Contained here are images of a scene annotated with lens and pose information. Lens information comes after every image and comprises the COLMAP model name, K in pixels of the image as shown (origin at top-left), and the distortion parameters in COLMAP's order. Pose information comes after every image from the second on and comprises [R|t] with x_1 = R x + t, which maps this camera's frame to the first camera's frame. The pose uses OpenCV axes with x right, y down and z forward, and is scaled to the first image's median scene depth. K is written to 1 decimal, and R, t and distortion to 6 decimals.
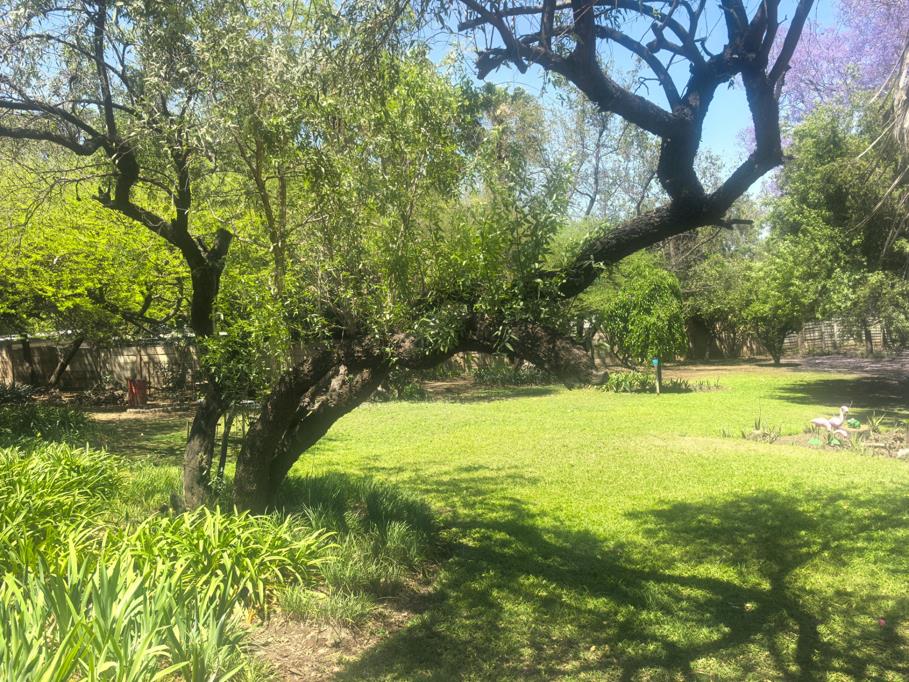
lens RADIAL K [[735.1, 0, 454.5], [0, 735.1, 341.0], [0, 0, 1]] dist [0.001856, 0.001289]
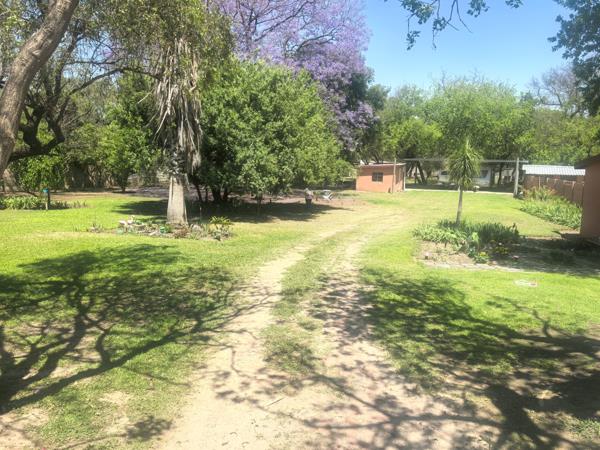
lens RADIAL K [[485.2, 0, 300.0], [0, 485.2, 225.0], [0, 0, 1]] dist [0.001856, 0.001289]
pose [[0.744597, -0.037824, 0.666442, -0.035241], [-0.033043, 0.995081, 0.093394, -0.017174], [-0.666697, -0.091562, 0.739684, -0.214618]]
